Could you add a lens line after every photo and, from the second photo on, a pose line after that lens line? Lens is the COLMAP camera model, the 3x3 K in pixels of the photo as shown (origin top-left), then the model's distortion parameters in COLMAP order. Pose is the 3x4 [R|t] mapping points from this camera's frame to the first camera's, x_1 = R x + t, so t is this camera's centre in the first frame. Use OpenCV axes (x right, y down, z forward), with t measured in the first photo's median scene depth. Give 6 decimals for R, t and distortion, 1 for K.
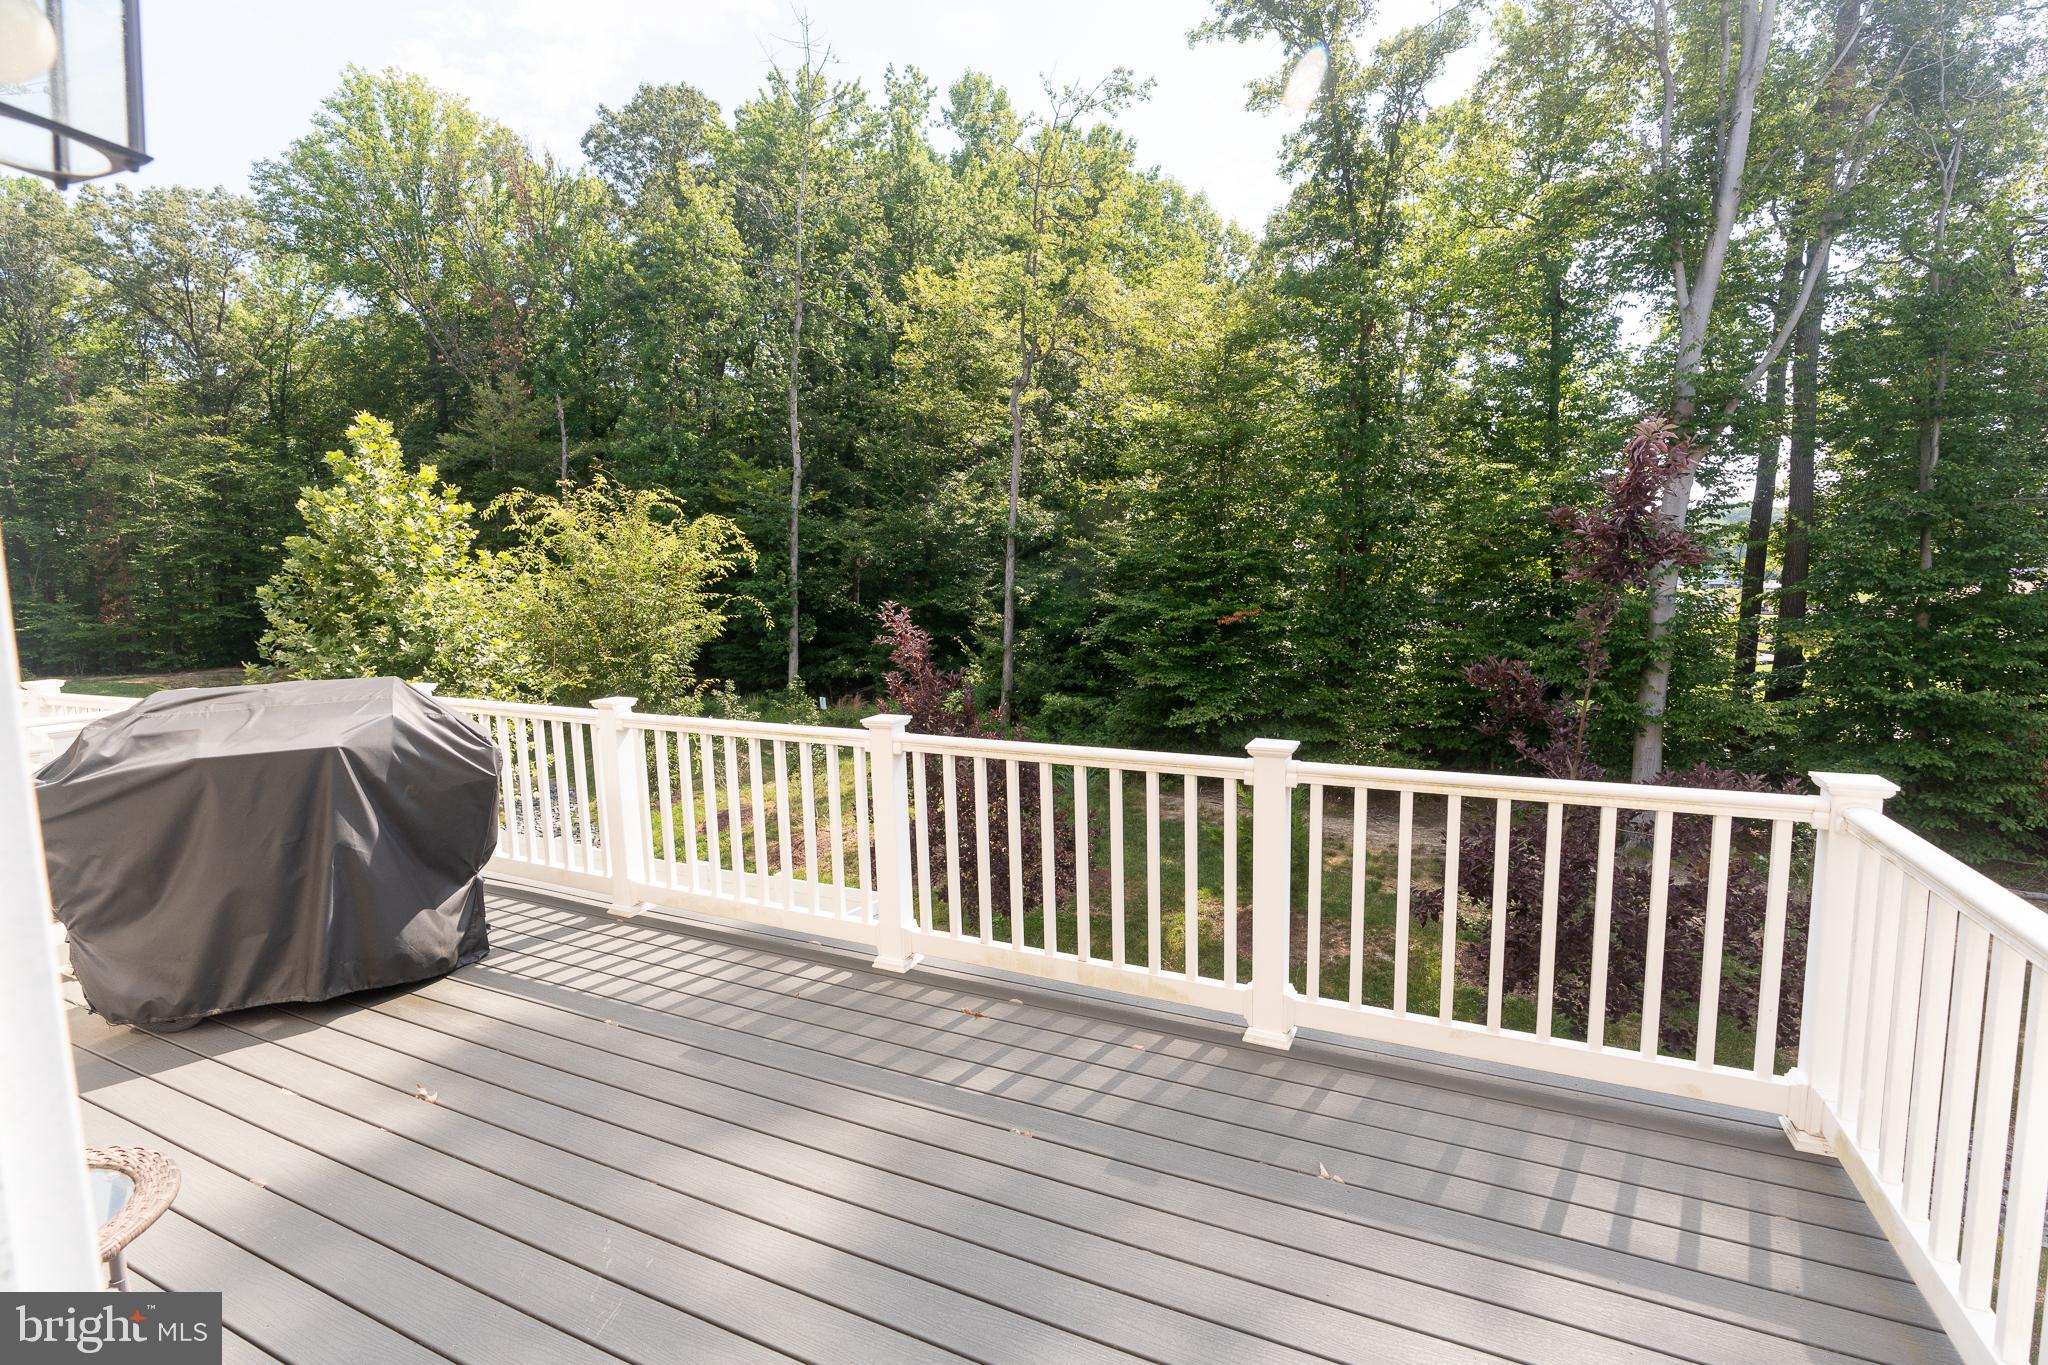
lens RADIAL K [[940.8, 0, 1039.6], [0, 940.8, 680.1], [0, 0, 1]] dist [-0.001408, 0.000640]
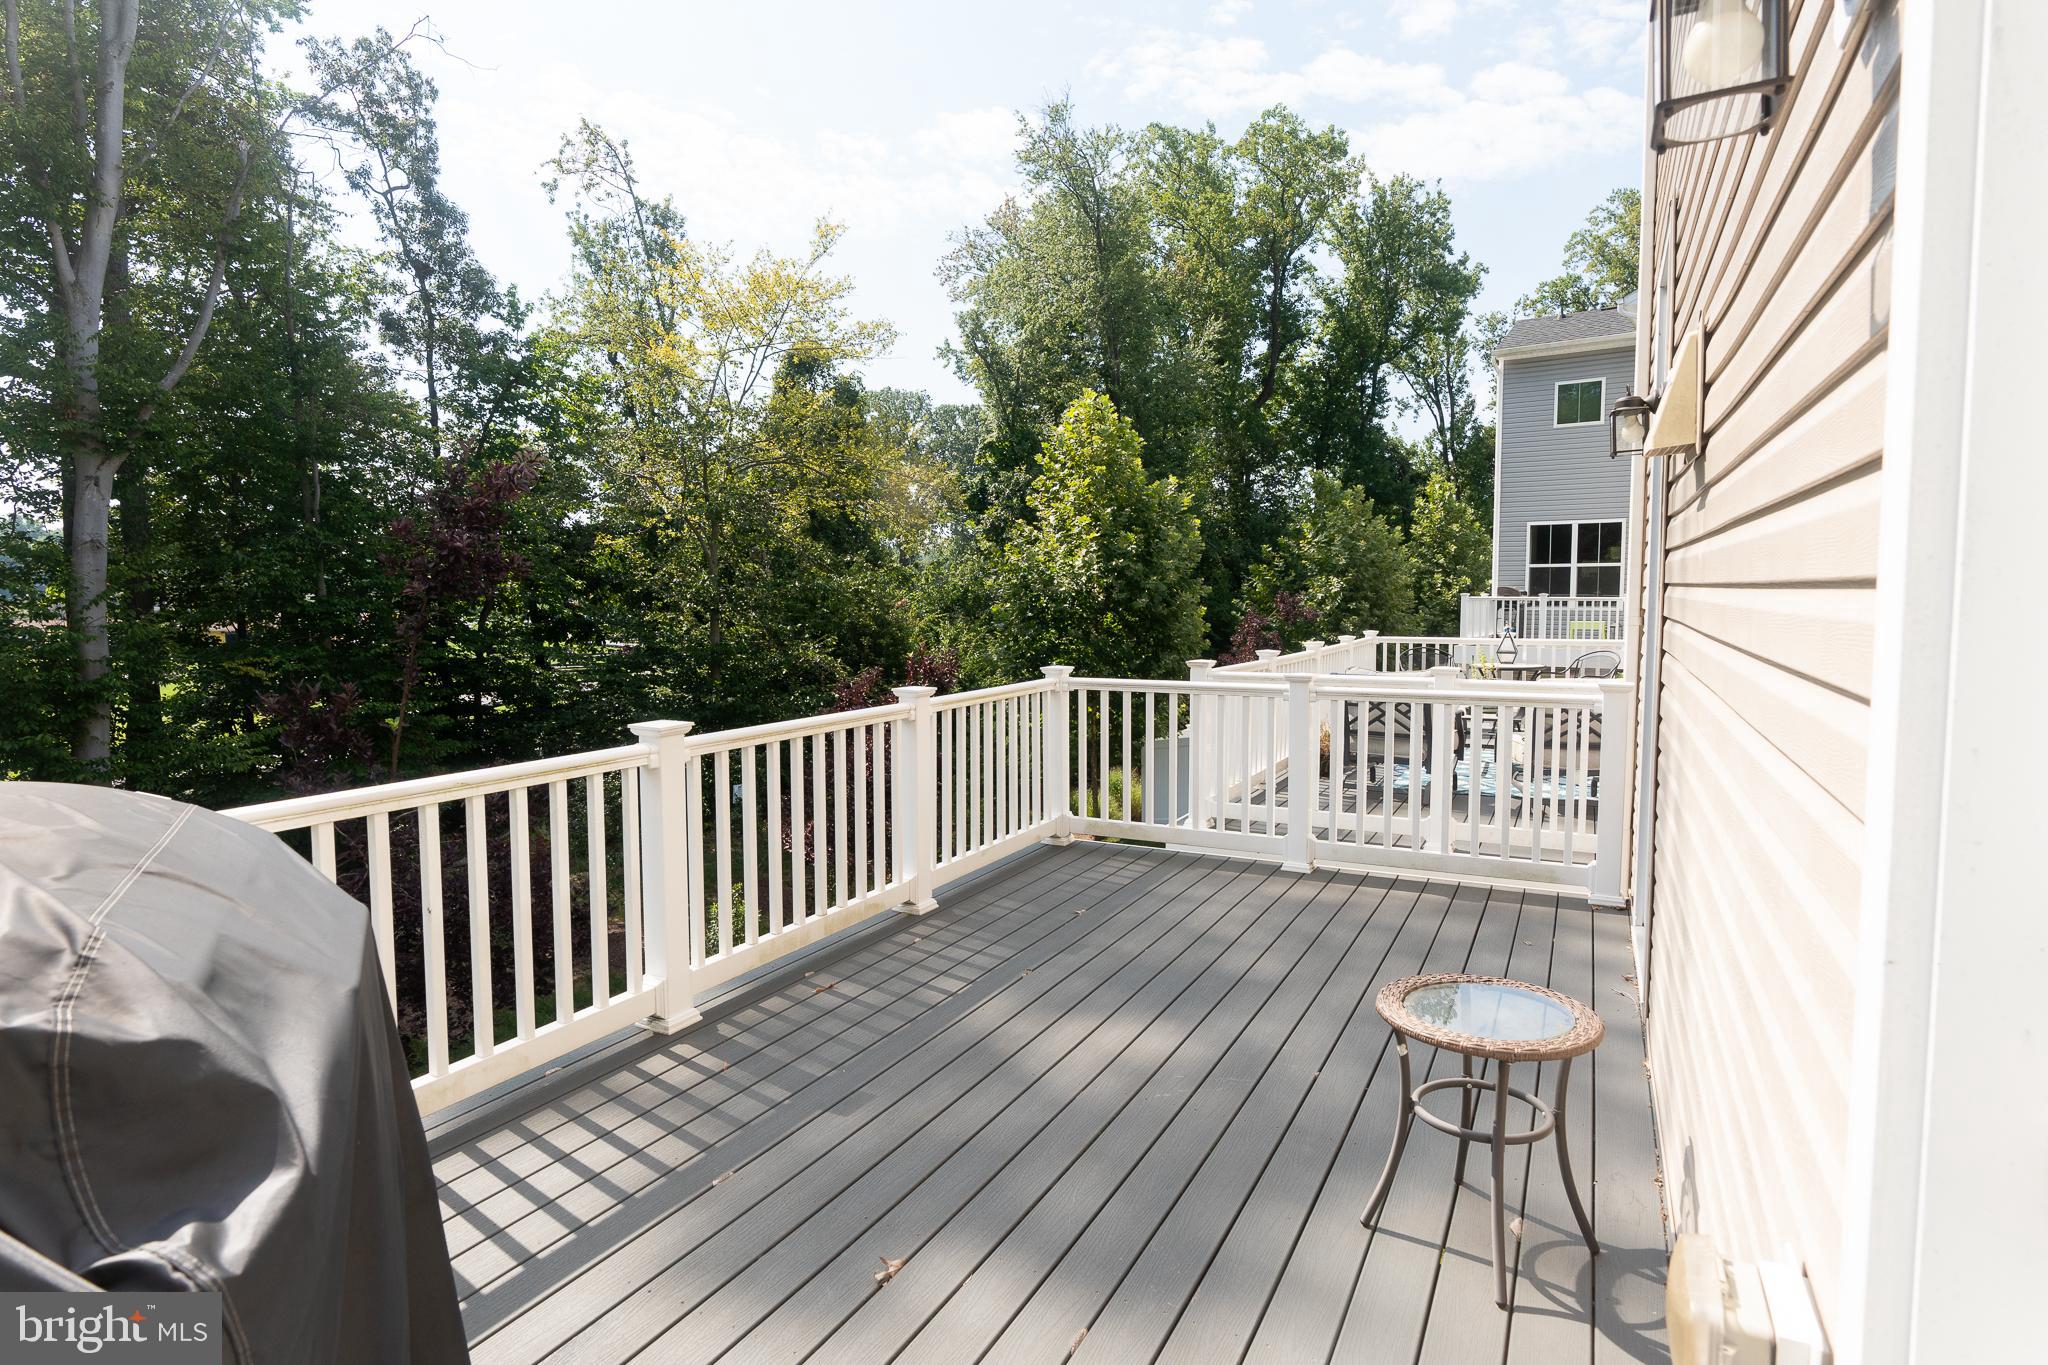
lens RADIAL K [[1059.2, 0, 980.8], [0, 1059.2, 676.5], [0, 0, 1]] dist [0.023473, 0.000345]
pose [[0.079925, -0.062819, 0.994819, -0.087439], [0.108375, 0.992644, 0.053975, -0.002431], [-0.990892, 0.103500, 0.086145, 0.050227]]
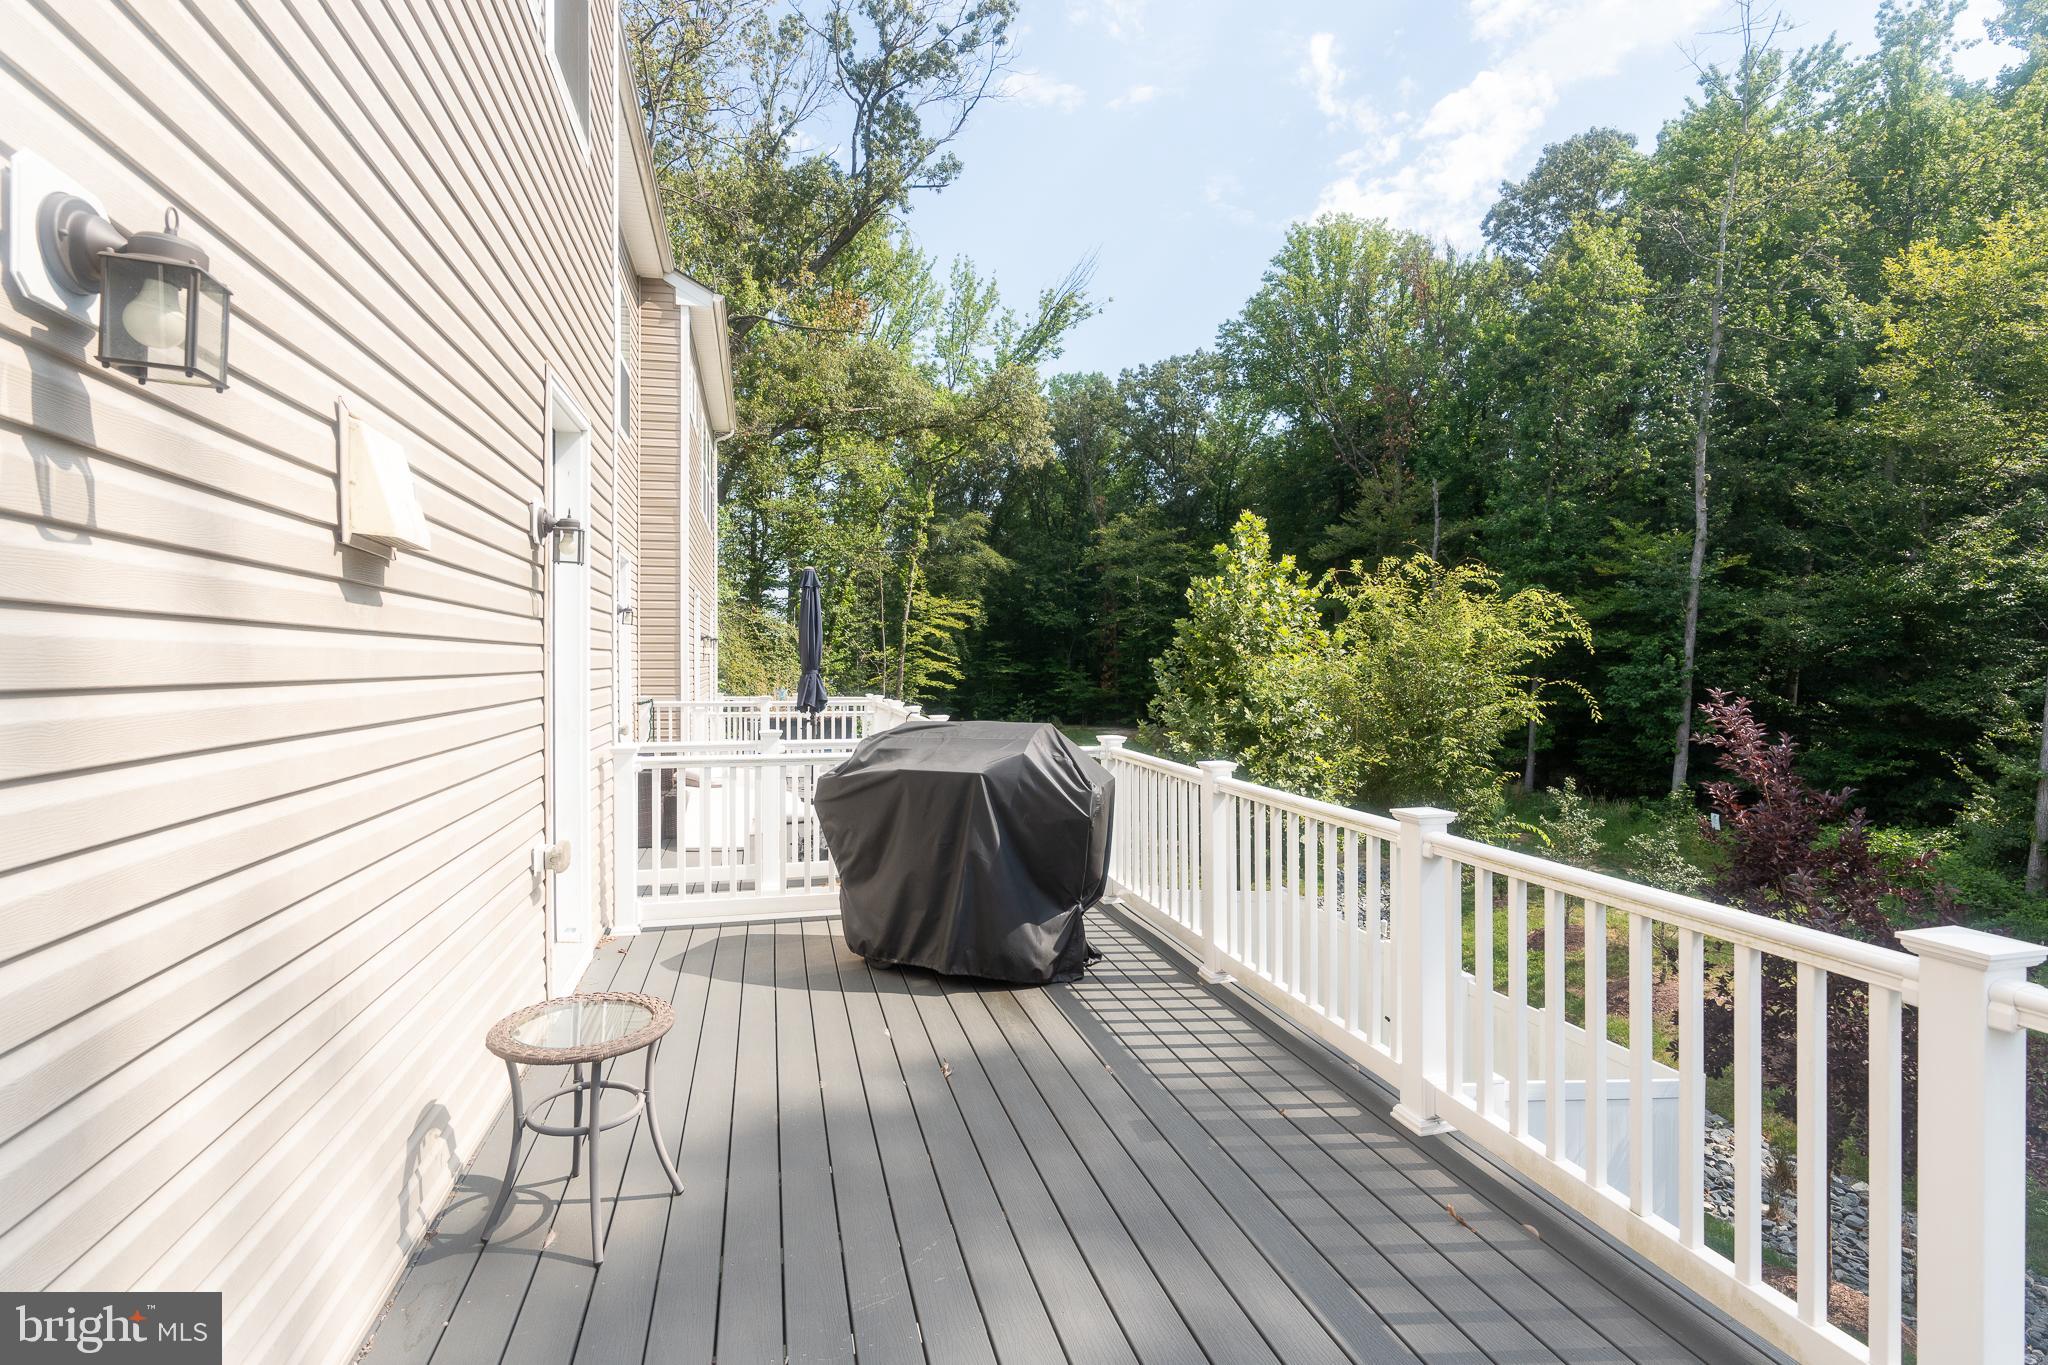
lens RADIAL K [[989.2, 0, 1022.0], [0, 989.2, 674.9], [0, 0, 1]] dist [-0.000004, 0.000379]
pose [[0.645122, 0.028497, -0.763548, 0.021412], [-0.100075, 0.993847, -0.047462, -0.000261], [0.757498, 0.107031, 0.644005, 0.013272]]
